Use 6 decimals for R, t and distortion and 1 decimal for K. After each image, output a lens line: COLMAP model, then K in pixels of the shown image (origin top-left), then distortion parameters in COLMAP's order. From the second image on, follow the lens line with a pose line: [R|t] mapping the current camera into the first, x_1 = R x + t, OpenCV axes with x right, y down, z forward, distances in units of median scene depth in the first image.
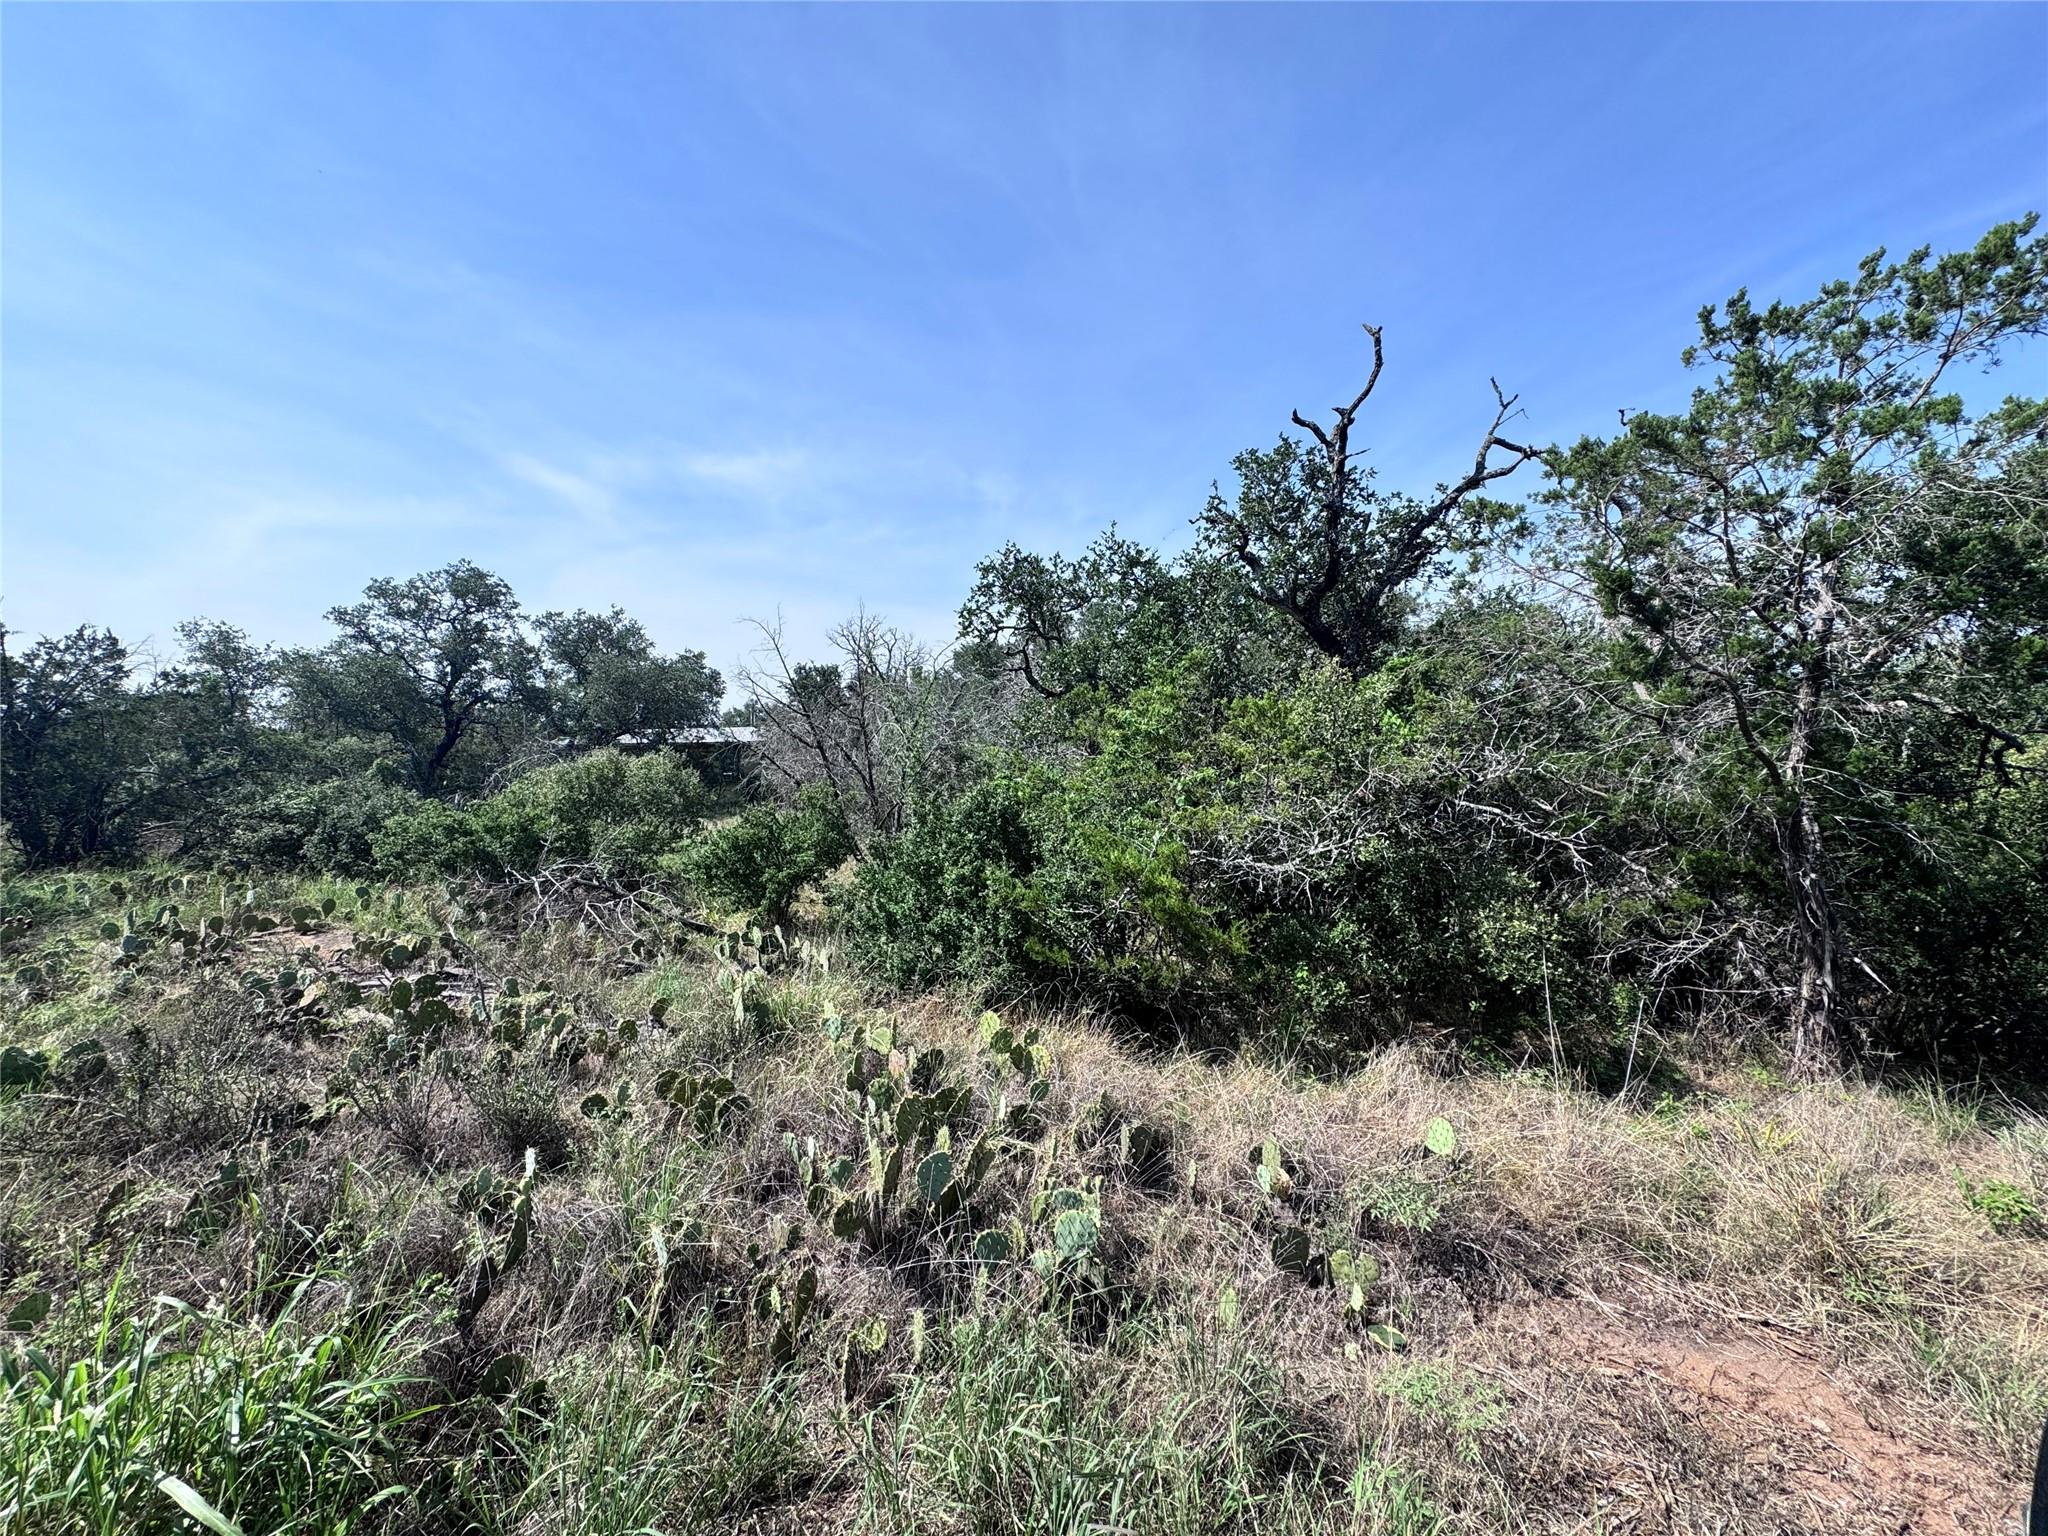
lens RADIAL K [[818.4, 0, 1025.2], [0, 818.4, 763.2], [0, 0, 1]] dist [-0.000896, 0.000741]
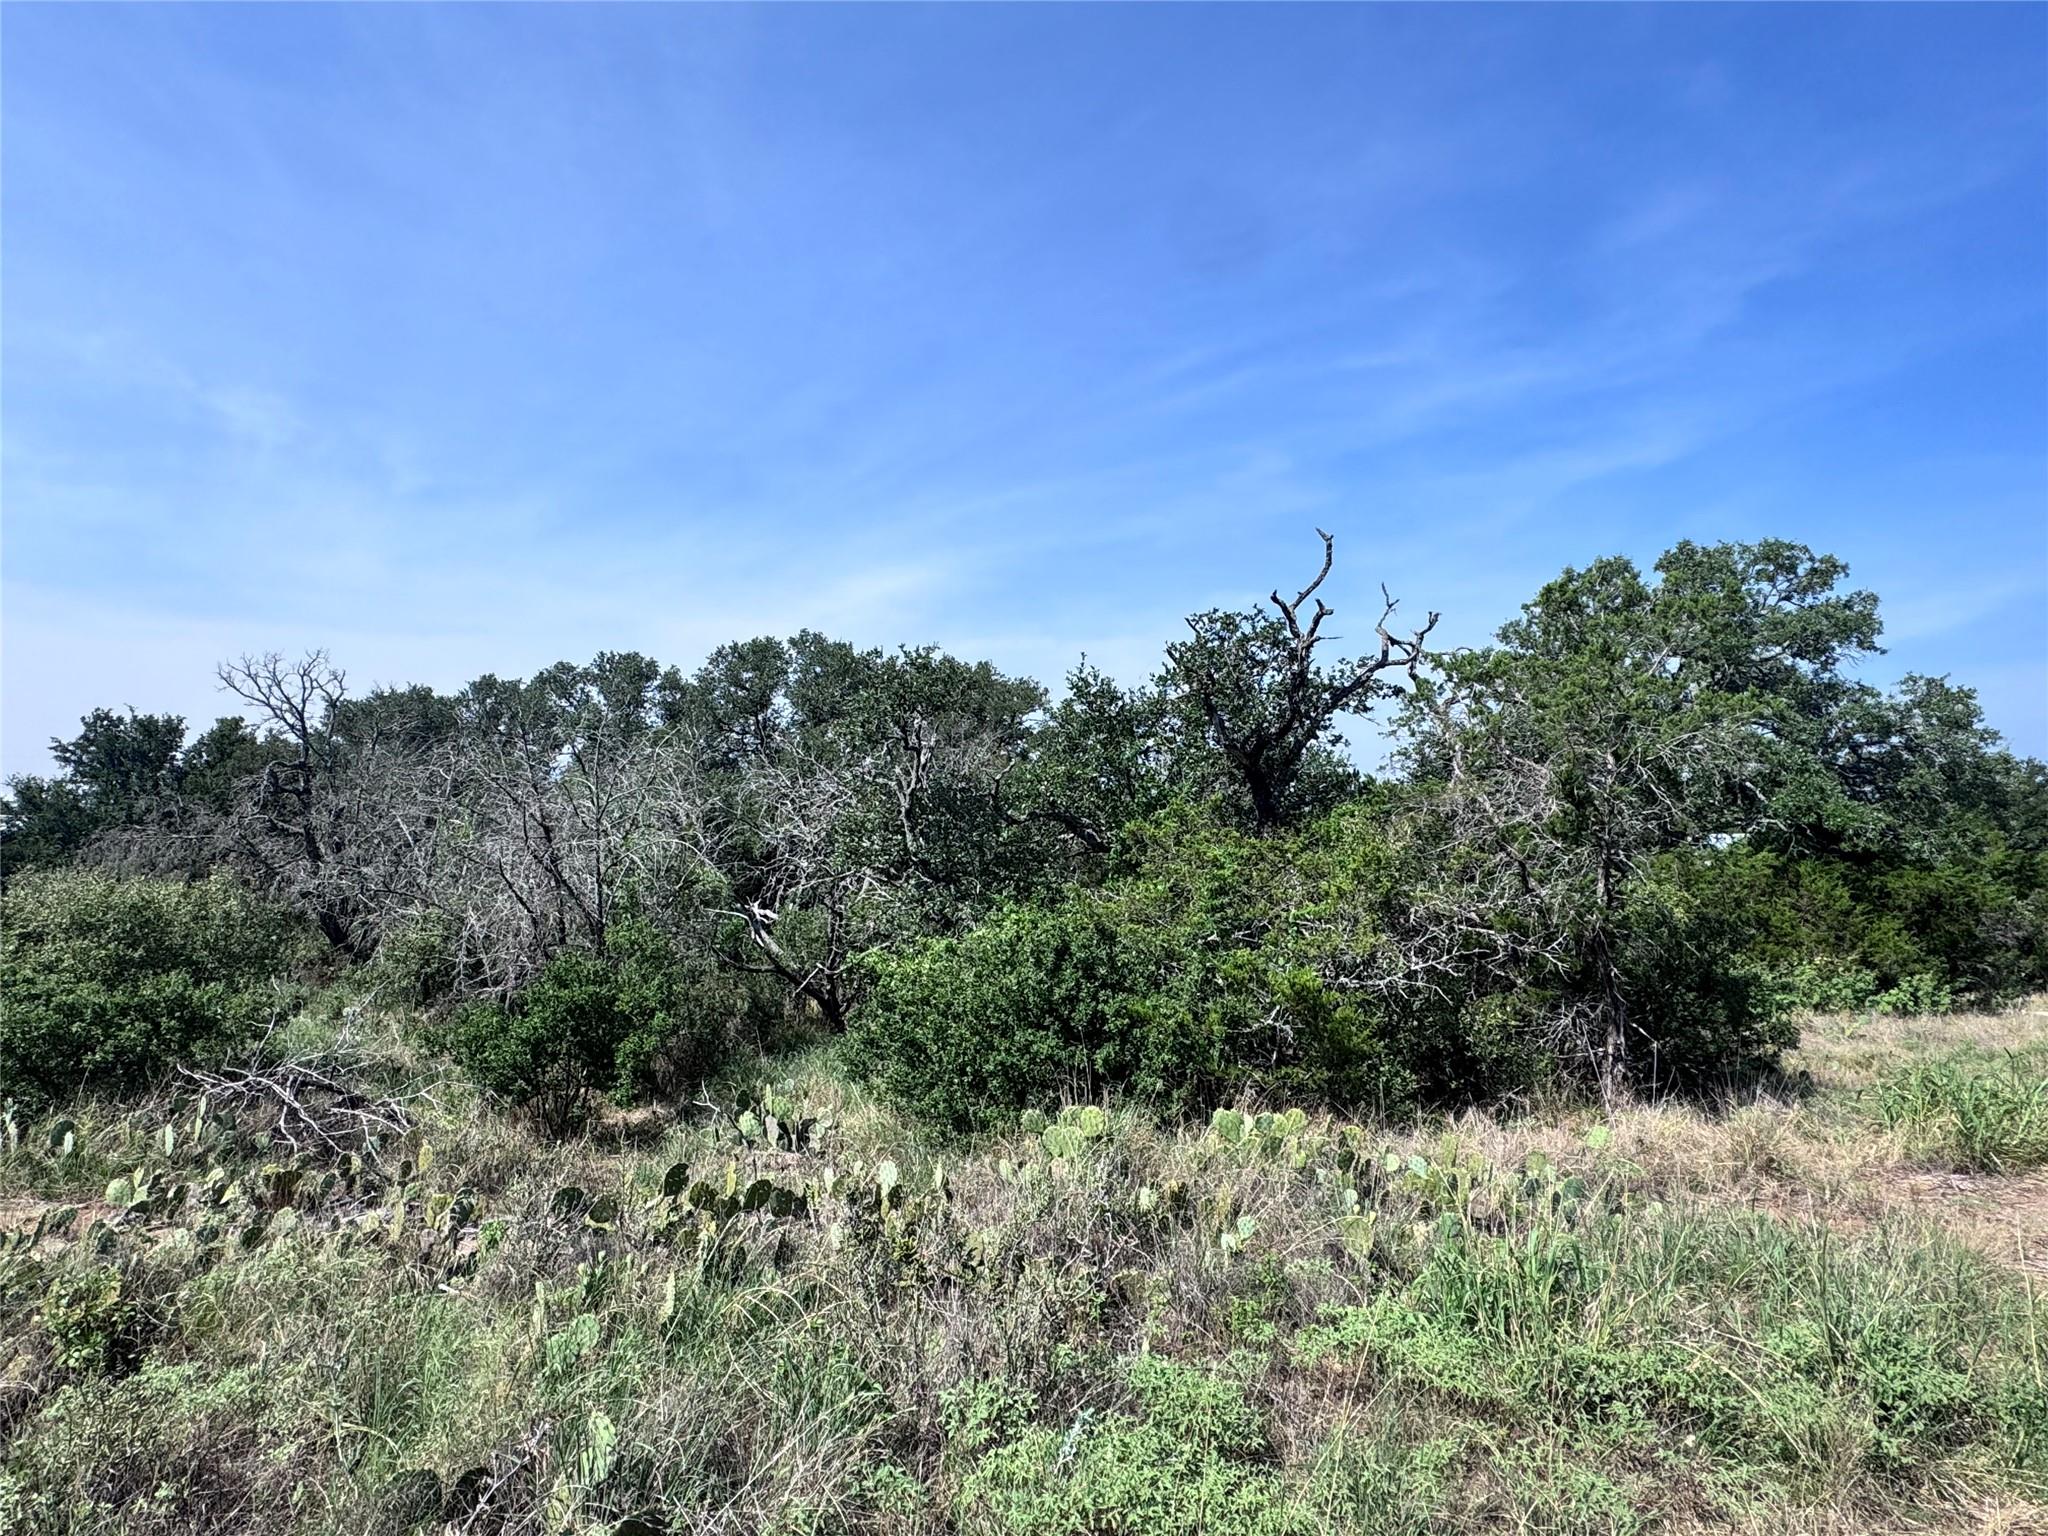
lens RADIAL K [[1184.0, 0, 1027.1], [0, 1184.0, 768.3], [0, 0, 1]] dist [-0.005888, 0.000531]
pose [[0.840215, 0.050784, 0.539869, -0.173950], [-0.000570, 0.995687, -0.092774, -0.004488], [-0.542252, 0.077643, 0.836621, -0.040313]]
